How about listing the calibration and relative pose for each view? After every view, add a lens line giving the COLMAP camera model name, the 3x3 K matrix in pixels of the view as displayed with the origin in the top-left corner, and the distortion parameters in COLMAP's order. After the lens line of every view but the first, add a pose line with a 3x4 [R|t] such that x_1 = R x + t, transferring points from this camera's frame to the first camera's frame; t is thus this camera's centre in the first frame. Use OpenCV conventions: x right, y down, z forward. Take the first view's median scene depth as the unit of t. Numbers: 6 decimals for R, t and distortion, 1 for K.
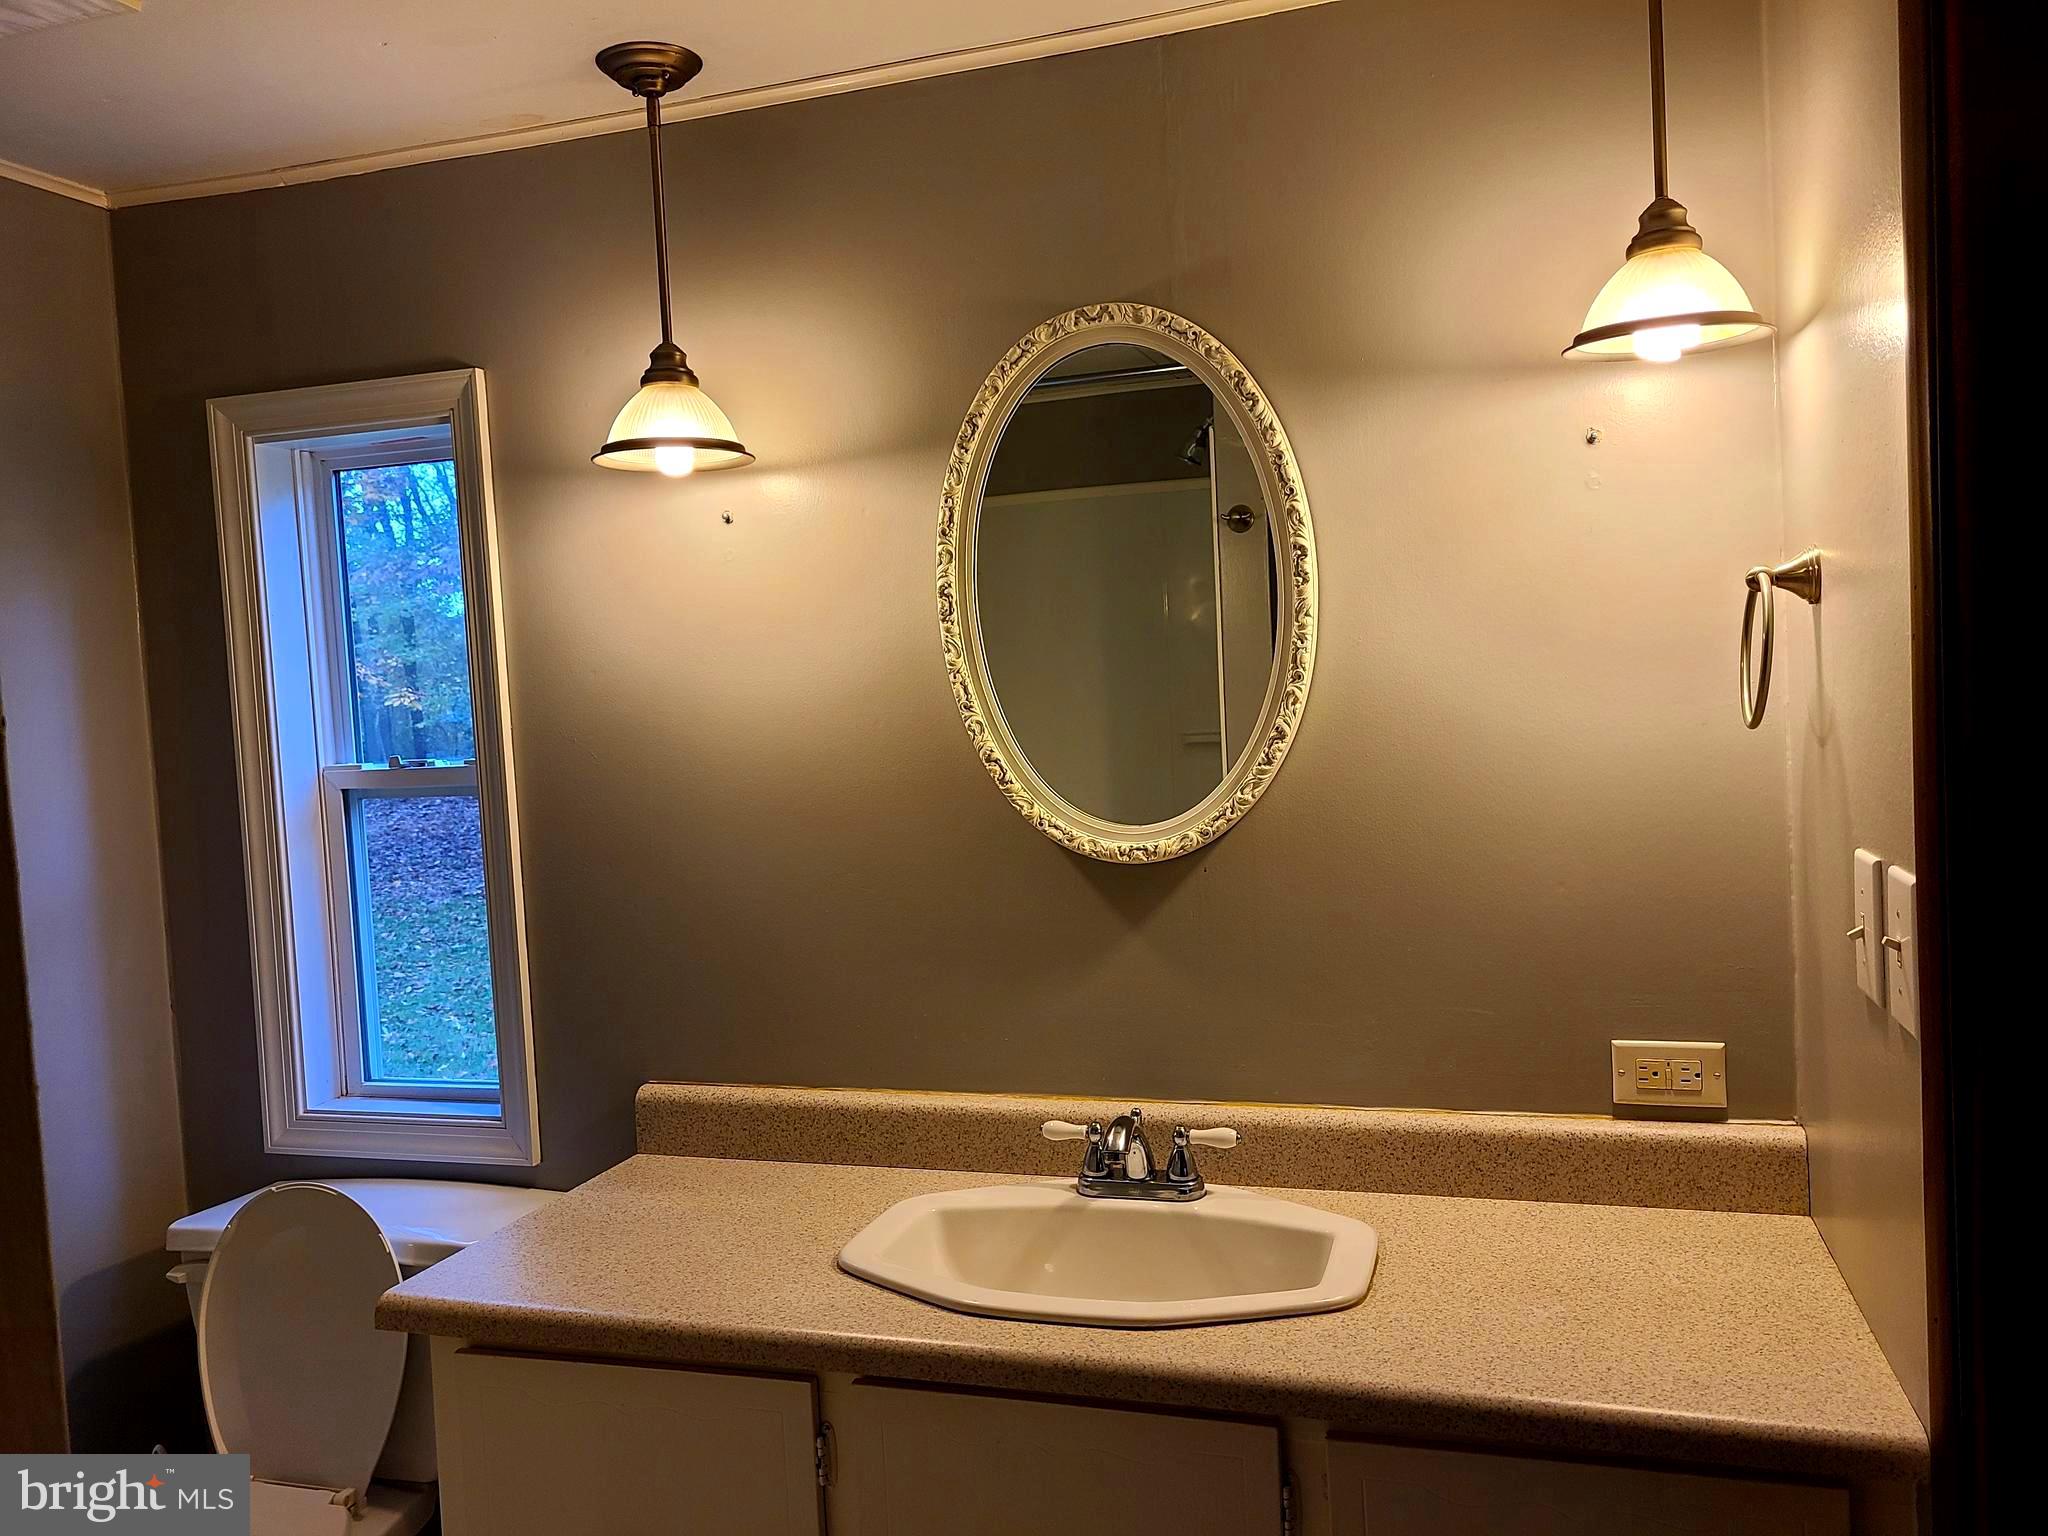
lens RADIAL K [[1542.5, 0, 1024.0], [0, 1542.5, 768.0], [0, 0, 1]] dist [0.021911, -0.003012]
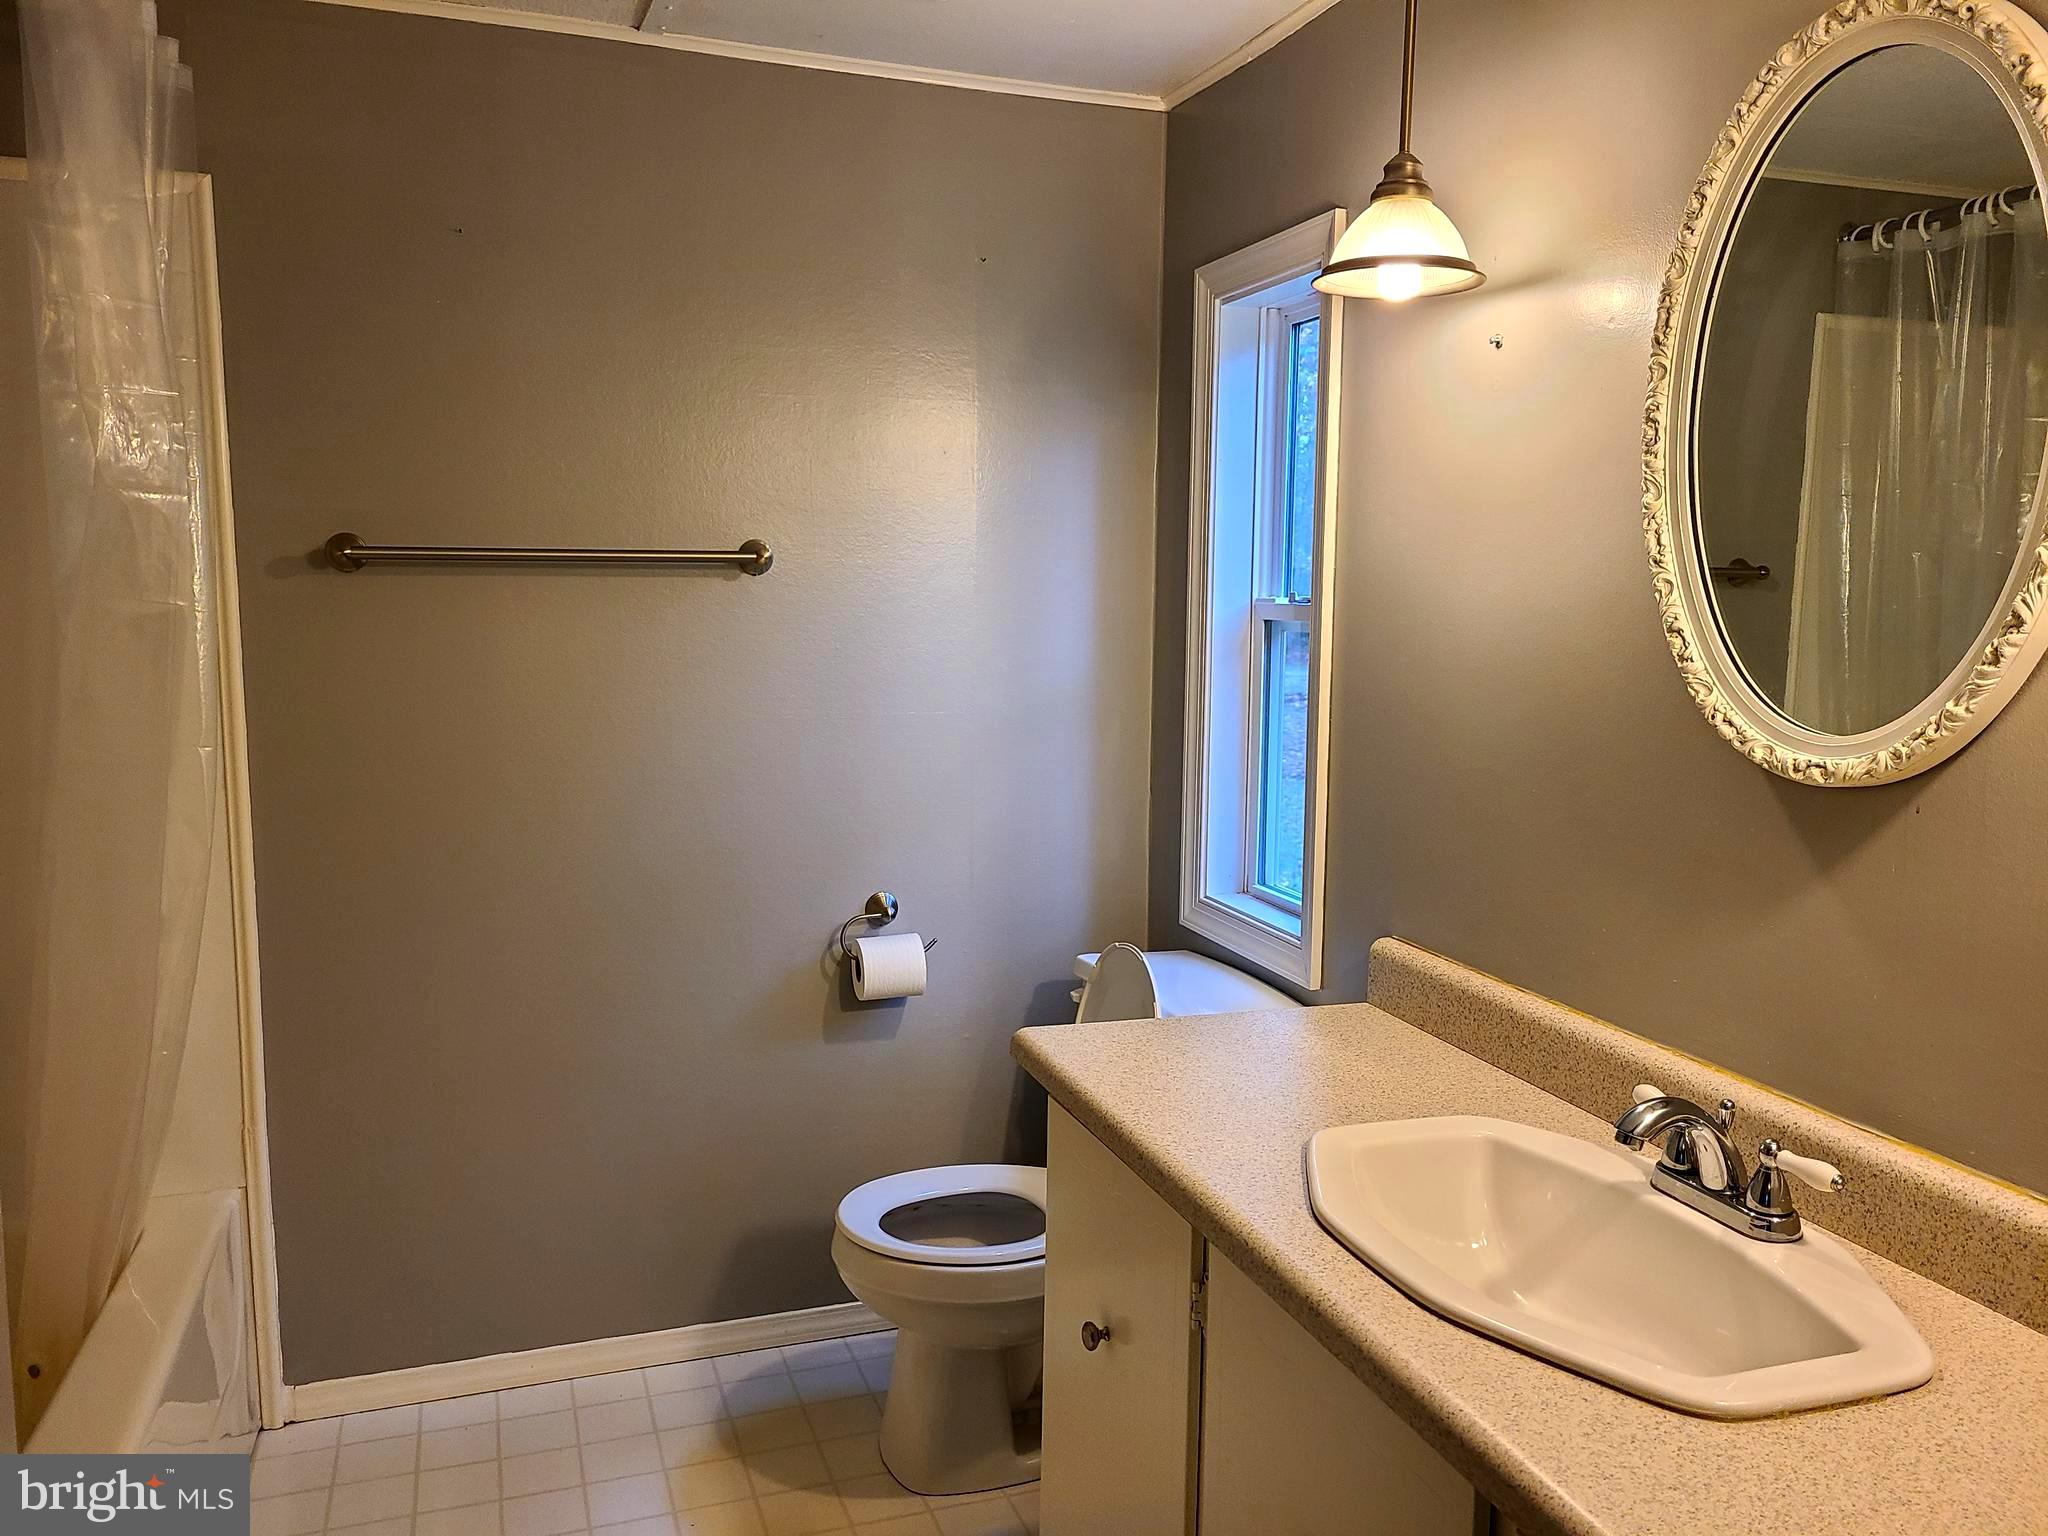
lens RADIAL K [[1536.2, 0, 1024.0], [0, 1536.2, 768.0], [0, 0, 1]] dist [0.031466, -0.032558]
pose [[0.590012, 0.152198, -0.792920, 0.425706], [-0.086660, 0.988337, 0.125223, -0.005398], [0.802730, -0.005169, 0.596320, 0.258747]]
